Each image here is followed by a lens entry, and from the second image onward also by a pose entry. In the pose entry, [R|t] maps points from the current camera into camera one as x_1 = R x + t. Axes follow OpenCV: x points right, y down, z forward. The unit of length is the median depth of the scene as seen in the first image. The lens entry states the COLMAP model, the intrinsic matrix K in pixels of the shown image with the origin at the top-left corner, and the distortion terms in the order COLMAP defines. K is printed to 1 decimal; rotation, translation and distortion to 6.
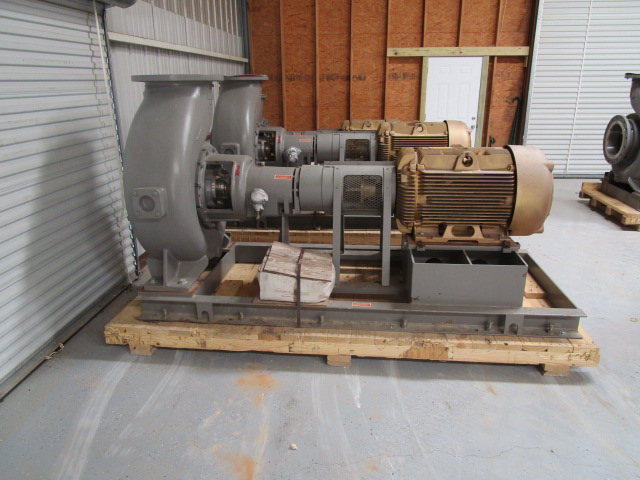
lens RADIAL K [[448.8, 0, 321.8], [0, 448.8, 235.4], [0, 0, 1]] dist [-0.030448, 0.005403]
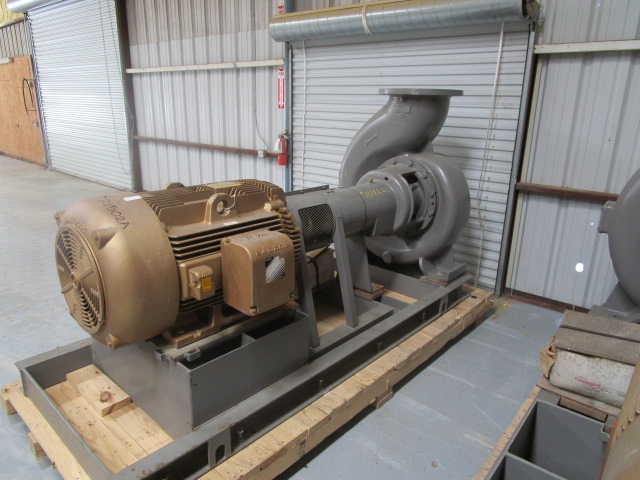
lens RADIAL K [[448.8, 0, 321.0], [0, 448.8, 241.8], [0, 0, 1]] dist [-0.030448, 0.005403]
pose [[-0.577685, 0.242953, -0.779265, 0.654958], [-0.275025, 0.840923, 0.466057, -0.438102], [0.768532, 0.483551, -0.418970, 1.299895]]
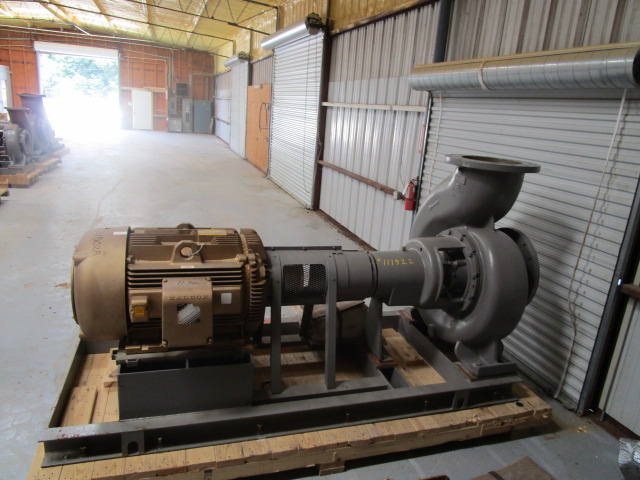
lens RADIAL K [[448.8, 0, 320.3], [0, 448.8, 244.3], [0, 0, 1]] dist [-0.030448, 0.005403]
pose [[-0.908521, 0.055944, -0.414078, 0.374881], [-0.200426, 0.811201, 0.549348, -0.600121], [0.366633, 0.582086, -0.725780, 1.506277]]
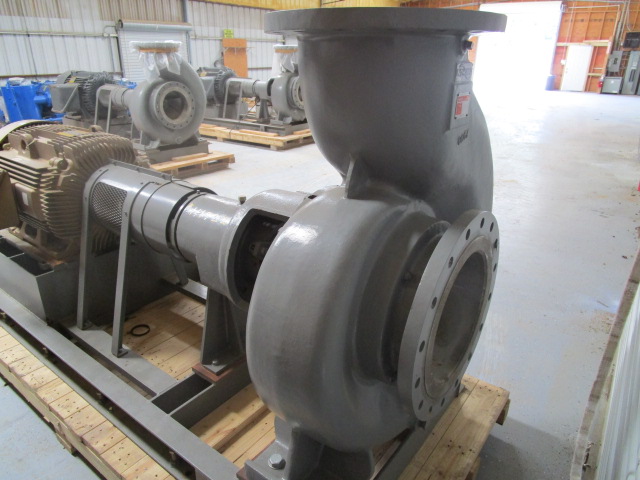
lens RADIAL K [[448.8, 0, 319.9], [0, 448.8, 238.9], [0, 0, 1]] dist [-0.030448, 0.005403]
pose [[-0.857522, -0.191887, 0.477321, -0.420544], [0.164931, 0.776313, 0.608388, -0.398742], [-0.487292, 0.600431, -0.634058, 1.237040]]
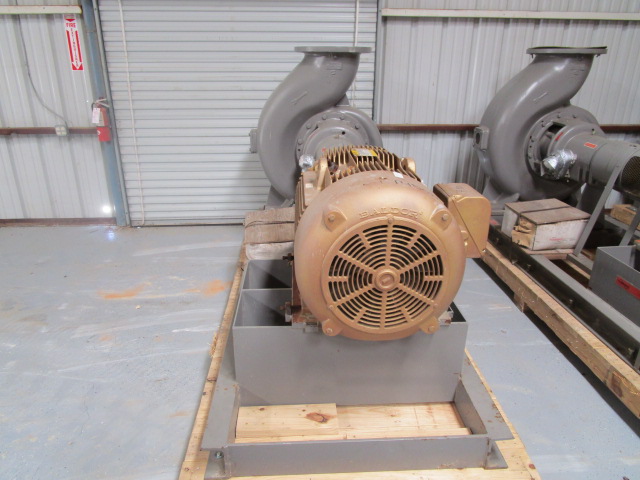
lens RADIAL K [[448.8, 0, 318.9], [0, 448.8, 237.9], [0, 0, 1]] dist [-0.030448, 0.005403]
pose [[0.162837, 0.377177, -0.911713, 0.812075], [-0.323453, 0.893388, 0.311826, -0.239261], [0.932128, 0.244120, 0.267476, 0.697918]]
